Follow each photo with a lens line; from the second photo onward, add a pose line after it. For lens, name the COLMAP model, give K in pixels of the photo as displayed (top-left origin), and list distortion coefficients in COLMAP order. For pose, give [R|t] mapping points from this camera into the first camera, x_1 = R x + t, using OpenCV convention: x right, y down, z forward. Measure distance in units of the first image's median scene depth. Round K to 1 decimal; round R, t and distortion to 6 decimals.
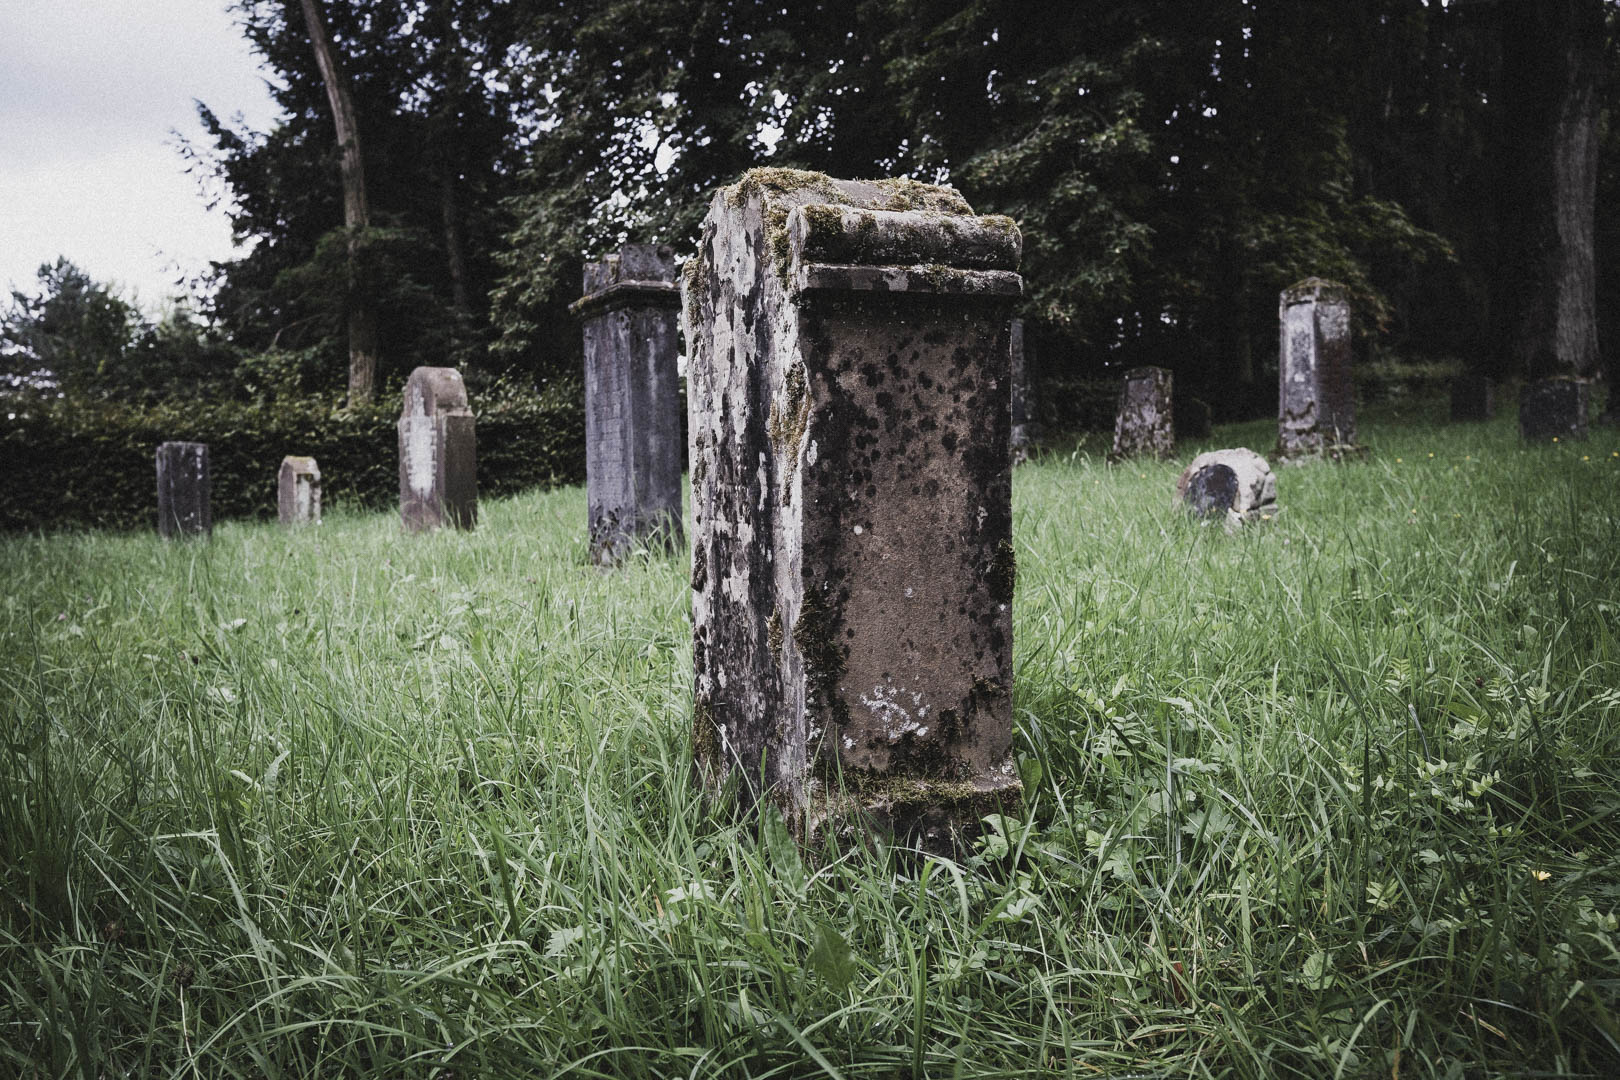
lens RADIAL K [[1239.6, 0, 798.7], [0, 1239.6, 536.1], [0, 0, 1]] dist [-0.018502, 0.020351]
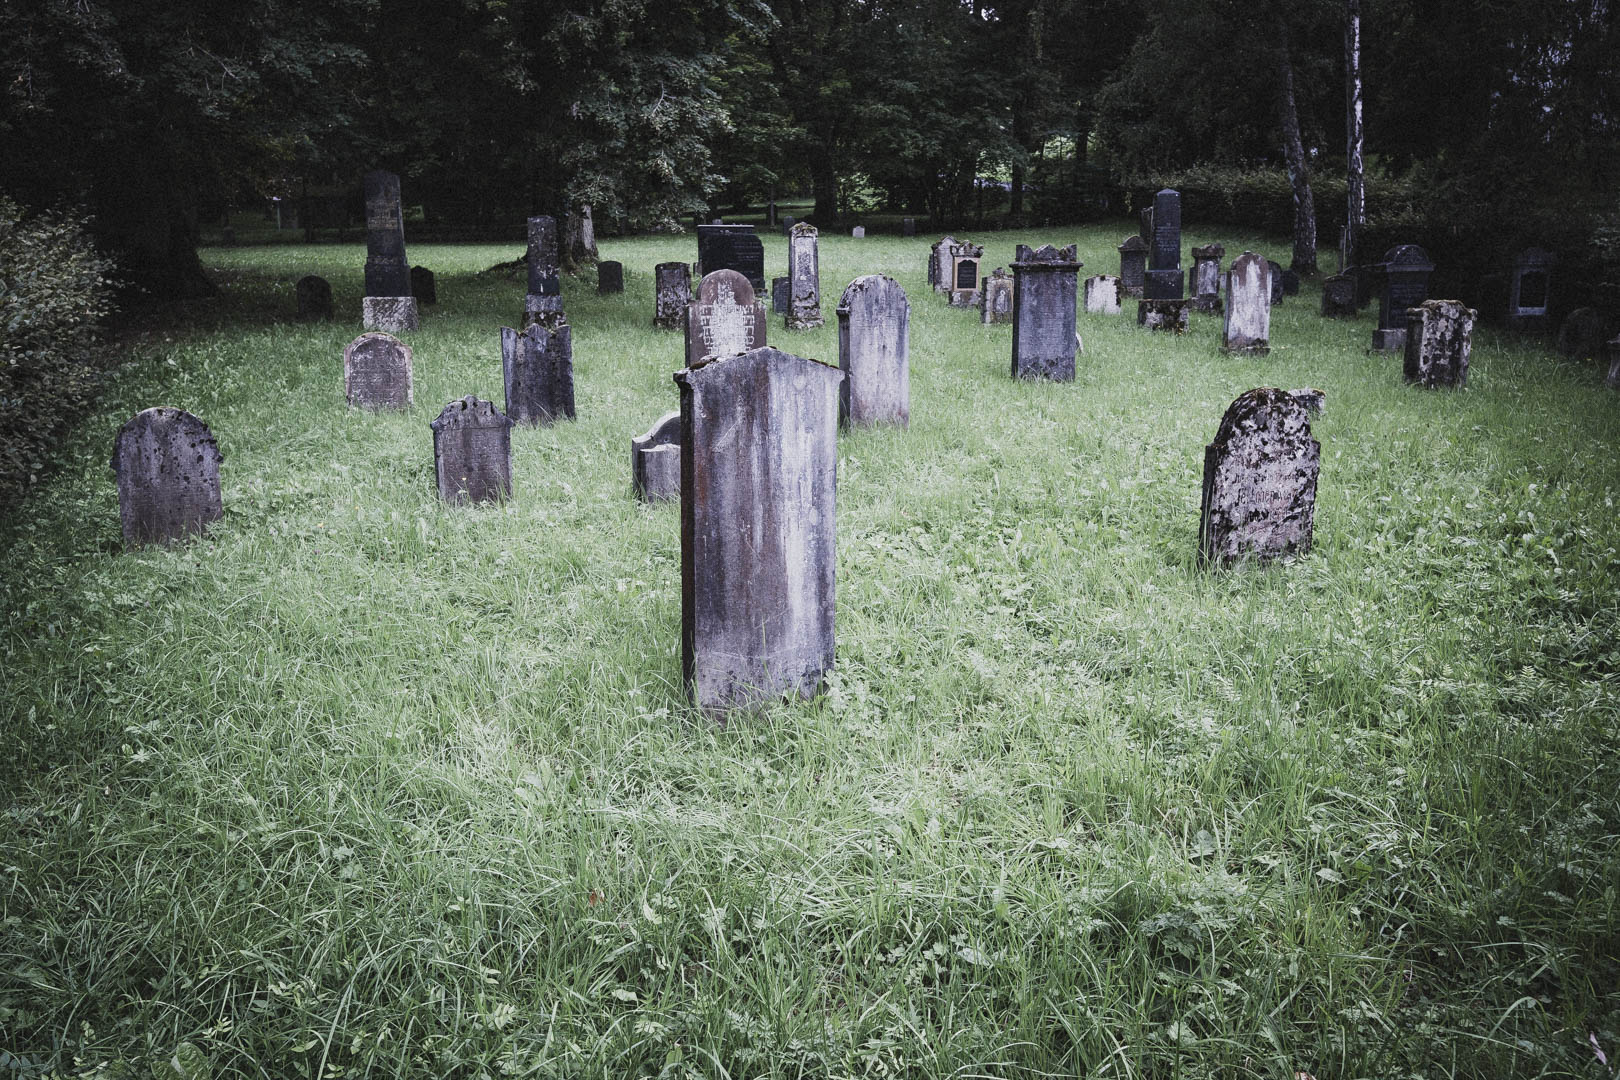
lens RADIAL K [[1239.6, 0, 810.1], [0, 1239.6, 544.3], [0, 0, 1]] dist [-0.018502, 0.020351]
pose [[0.340911, -0.180214, 0.922661, -1.359178], [0.049222, 0.983530, 0.173916, -0.057254], [-0.938806, -0.013874, 0.344167, 0.344236]]
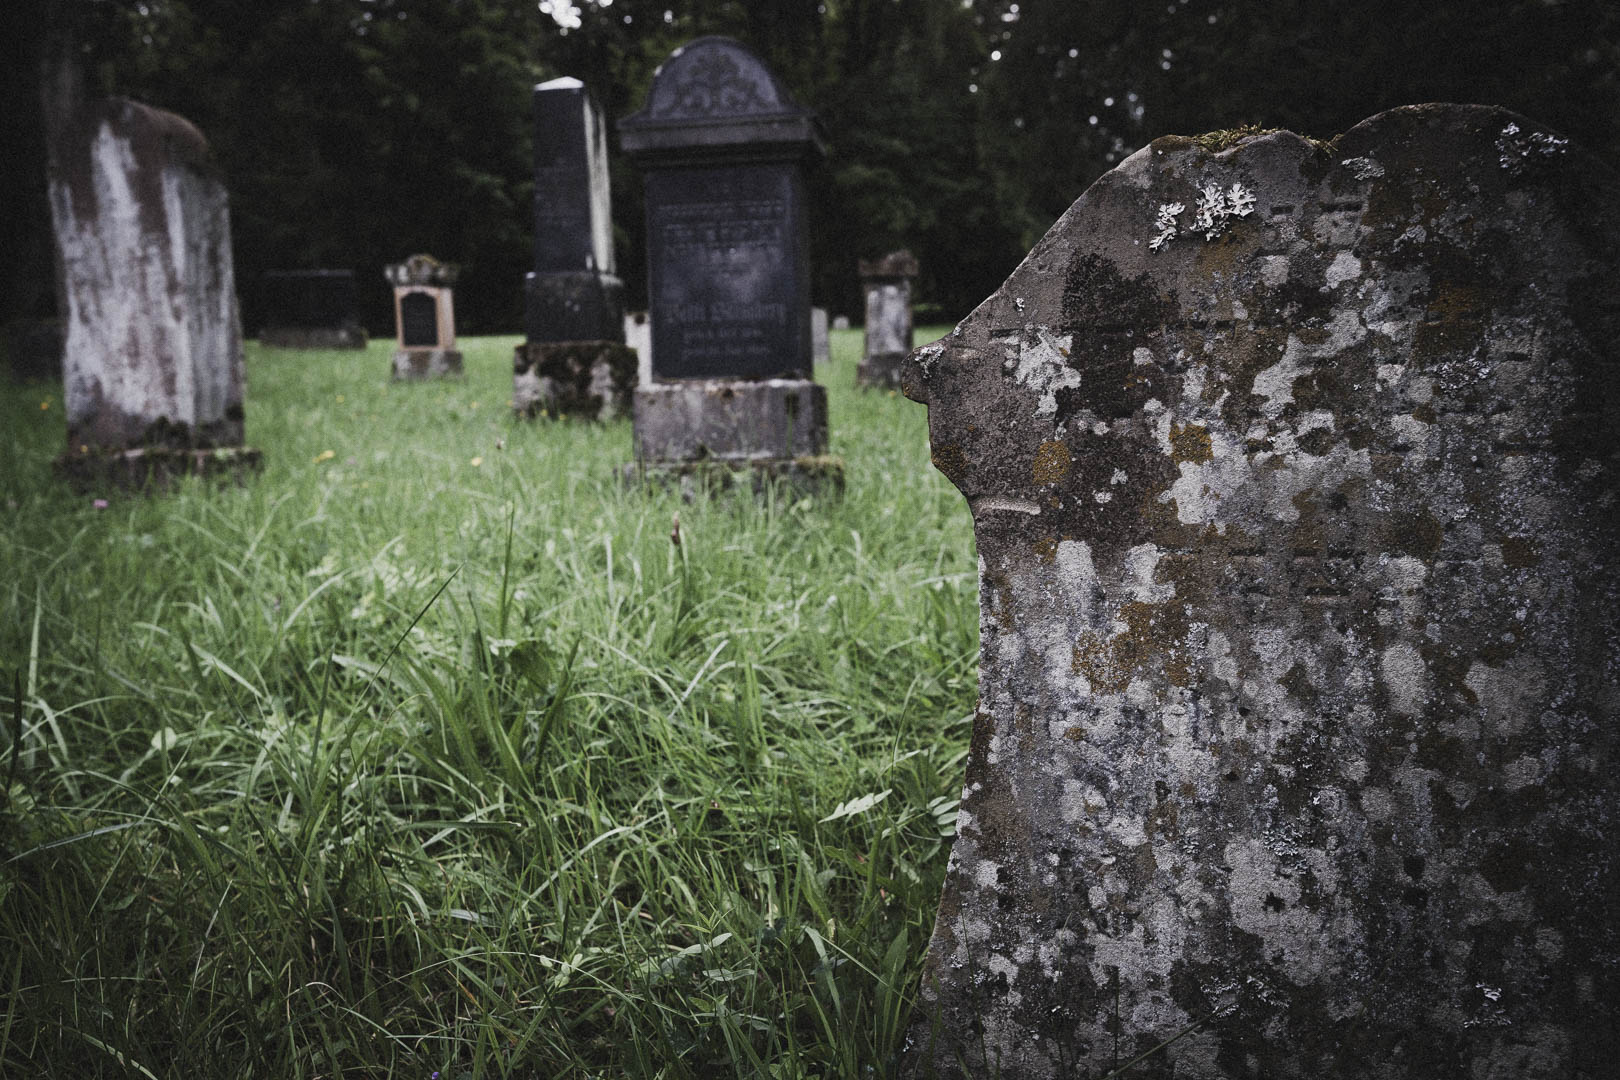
lens RADIAL K [[1239.6, 0, 820.3], [0, 1239.6, 546.8], [0, 0, 1]] dist [-0.018502, 0.020351]
pose [[0.478068, -0.087685, 0.873935, 0.032985], [0.043590, 0.996147, 0.076101, 0.005662], [-0.877240, 0.001713, 0.480048, -0.025372]]
